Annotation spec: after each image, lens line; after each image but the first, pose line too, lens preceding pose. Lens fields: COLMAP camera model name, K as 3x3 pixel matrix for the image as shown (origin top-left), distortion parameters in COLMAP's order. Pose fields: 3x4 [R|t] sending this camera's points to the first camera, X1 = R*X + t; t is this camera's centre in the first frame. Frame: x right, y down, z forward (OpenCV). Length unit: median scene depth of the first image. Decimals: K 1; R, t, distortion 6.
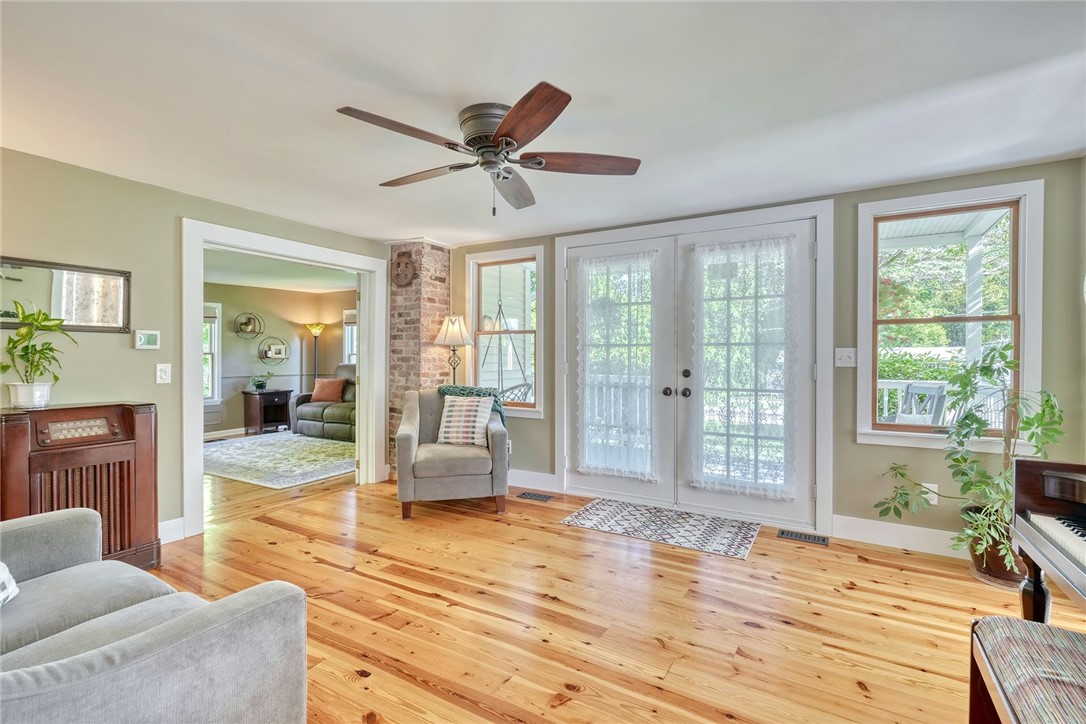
lens RADIAL K [[504.5, 0, 540.5], [0, 504.5, 357.1], [0, 0, 1]] dist [-0.004827, 0.002060]
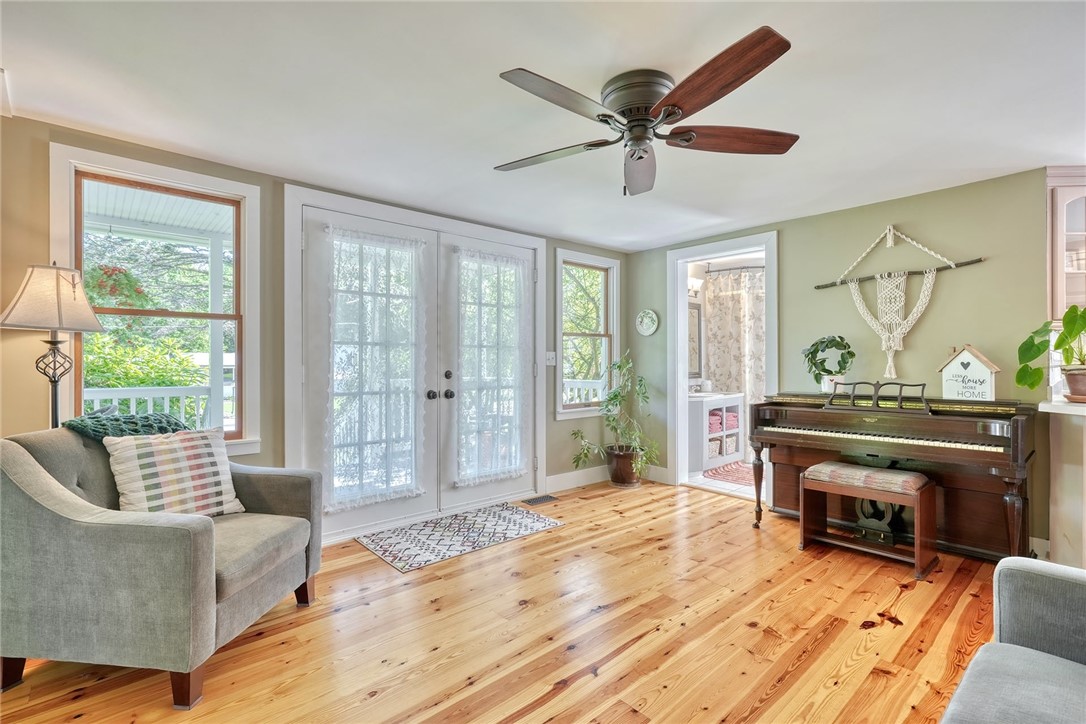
lens RADIAL K [[504.5, 0, 541.3], [0, 504.5, 359.6], [0, 0, 1]] dist [-0.004827, 0.002060]
pose [[0.292513, 0.001897, 0.956260, -0.678405], [0.004217, 0.999986, -0.003273, 0.007560], [-0.956252, 0.004990, 0.292501, 0.608612]]
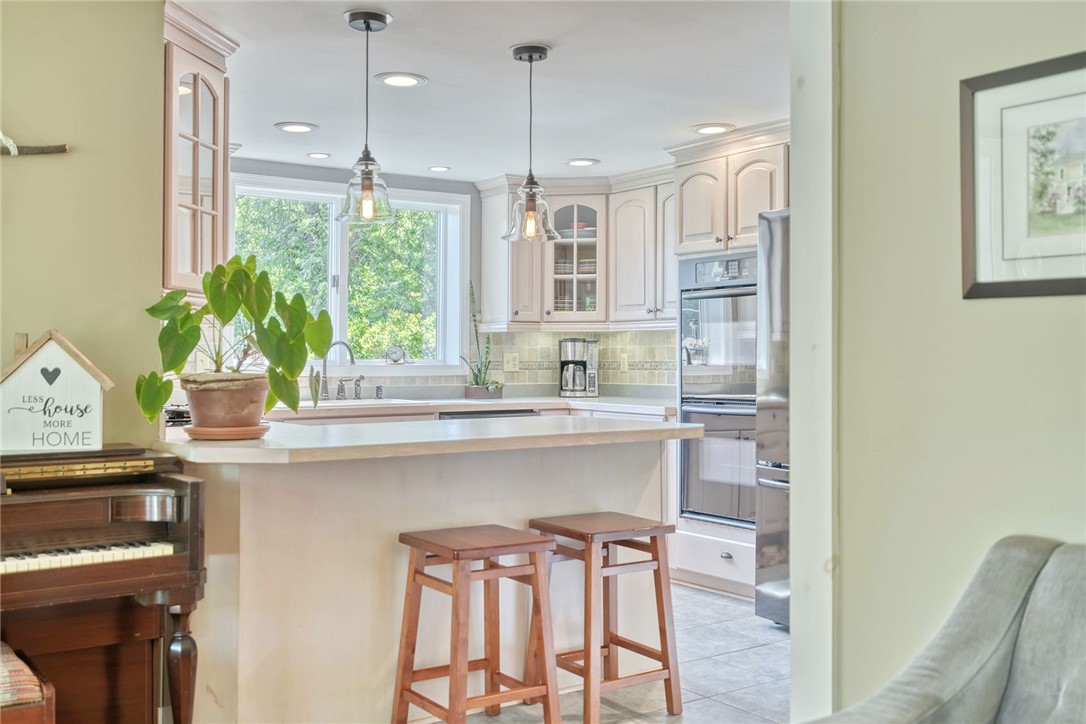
lens RADIAL K [[1073.2, 0, 541.2], [0, 1073.2, 344.3], [0, 0, 1]] dist [-0.005678, 0.000000]
pose [[-0.913068, 0.004325, 0.407785, -0.309116], [-0.000186, 0.999939, -0.011021, 0.002736], [-0.407808, -0.010139, -0.913011, 0.777490]]
